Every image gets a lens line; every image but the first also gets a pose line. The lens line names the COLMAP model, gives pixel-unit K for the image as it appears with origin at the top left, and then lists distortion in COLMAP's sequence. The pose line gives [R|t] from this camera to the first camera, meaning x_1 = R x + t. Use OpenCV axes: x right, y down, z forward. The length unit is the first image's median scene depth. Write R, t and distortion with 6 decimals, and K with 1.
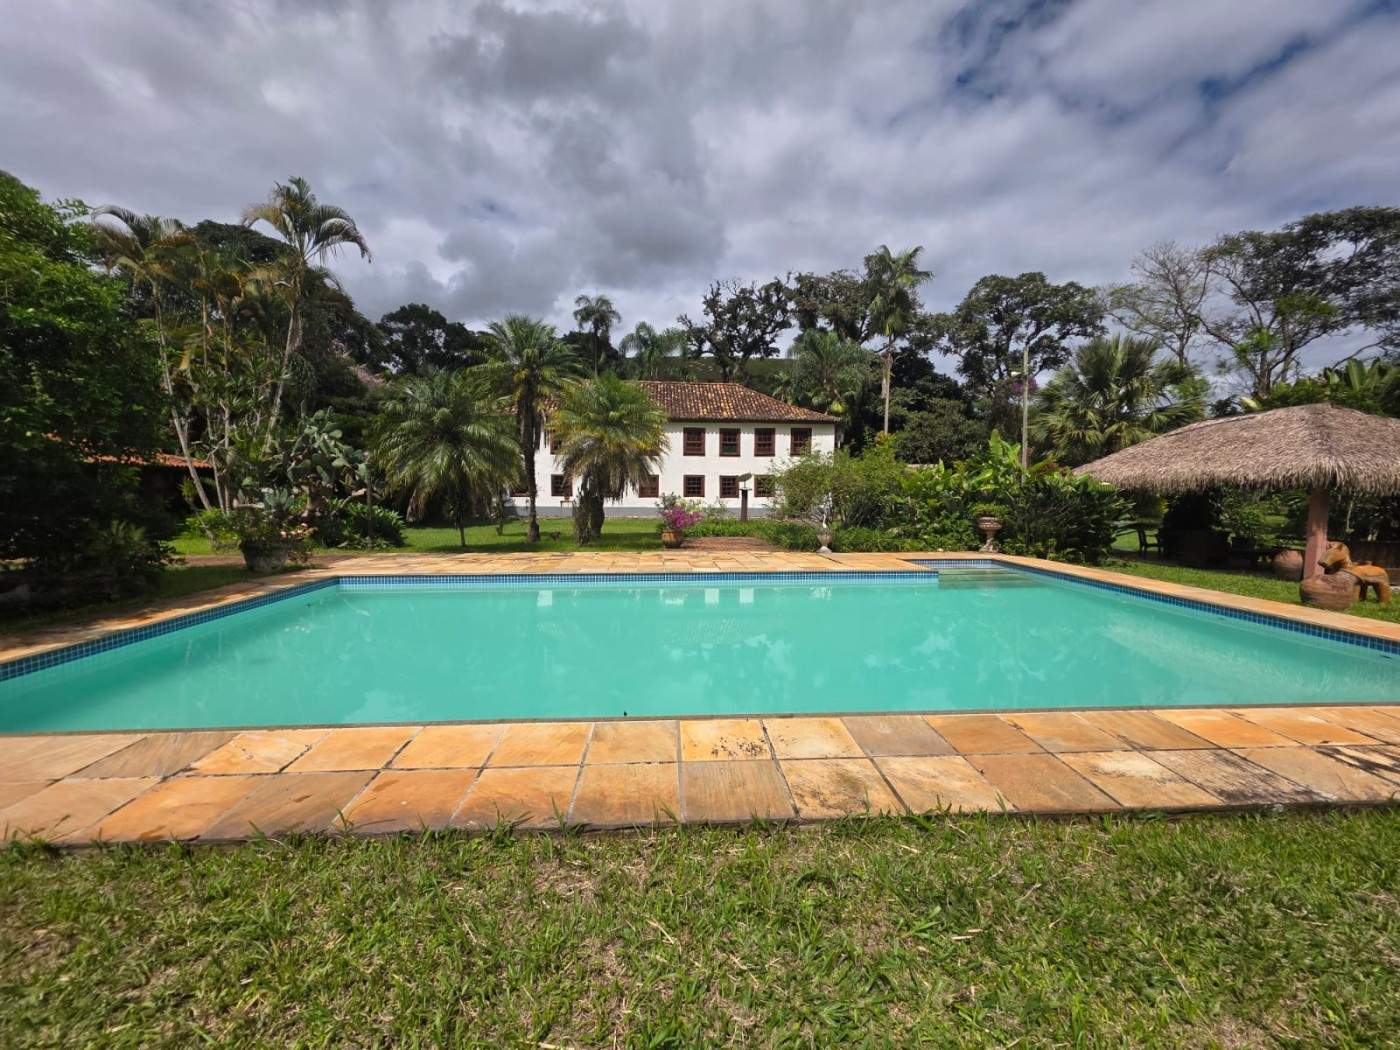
lens RADIAL K [[568.4, 0, 702.3], [0, 568.4, 521.4], [0, 0, 1]] dist [-0.001532, 0.001204]
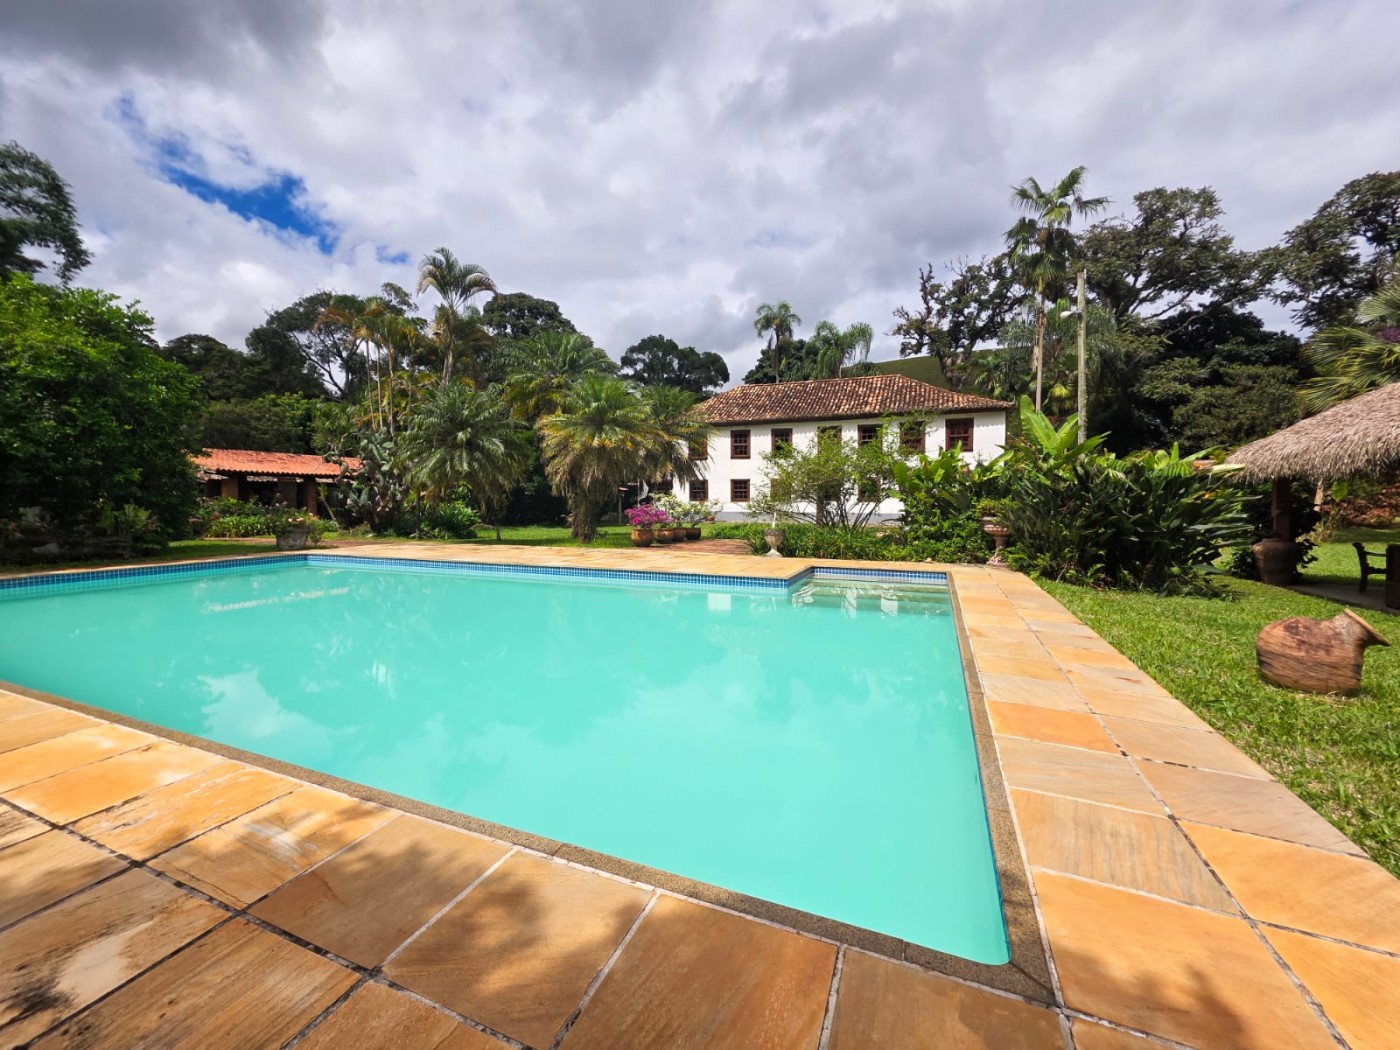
lens RADIAL K [[568.4, 0, 707.9], [0, 568.4, 527.9], [0, 0, 1]] dist [-0.001532, 0.001204]
pose [[0.891093, 0.016134, -0.453534, 0.128398], [-0.019632, 0.999803, -0.003005, 0.003919], [0.453396, 0.011582, 0.891234, 0.047280]]
